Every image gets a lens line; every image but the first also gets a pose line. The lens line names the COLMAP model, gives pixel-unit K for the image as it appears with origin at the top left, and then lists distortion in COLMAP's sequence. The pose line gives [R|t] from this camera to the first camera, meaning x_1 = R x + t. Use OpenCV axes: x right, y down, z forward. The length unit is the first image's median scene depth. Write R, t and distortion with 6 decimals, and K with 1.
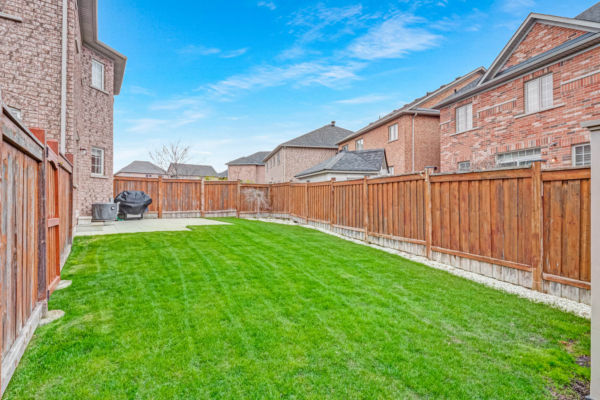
lens RADIAL K [[281.9, 0, 291.8], [0, 281.9, 196.0], [0, 0, 1]] dist [0.000654, -0.000386]
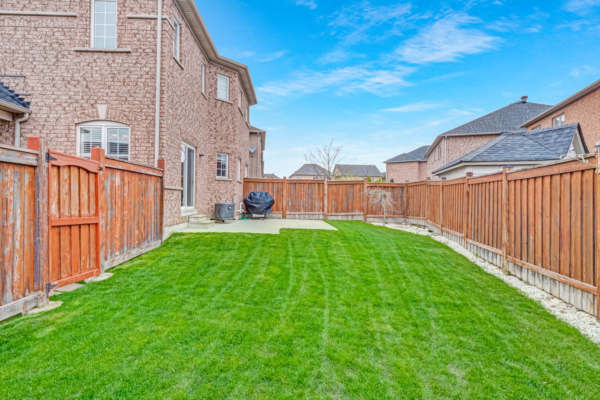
lens RADIAL K [[294.9, 0, 300.0], [0, 294.9, 200.0], [0, 0, 1]] dist [0.002813, -0.011326]
pose [[0.857244, 0.011491, -0.514781, 0.157175], [-0.005824, 0.999903, 0.012622, -0.002823], [0.514877, -0.007822, 0.857229, 0.144776]]
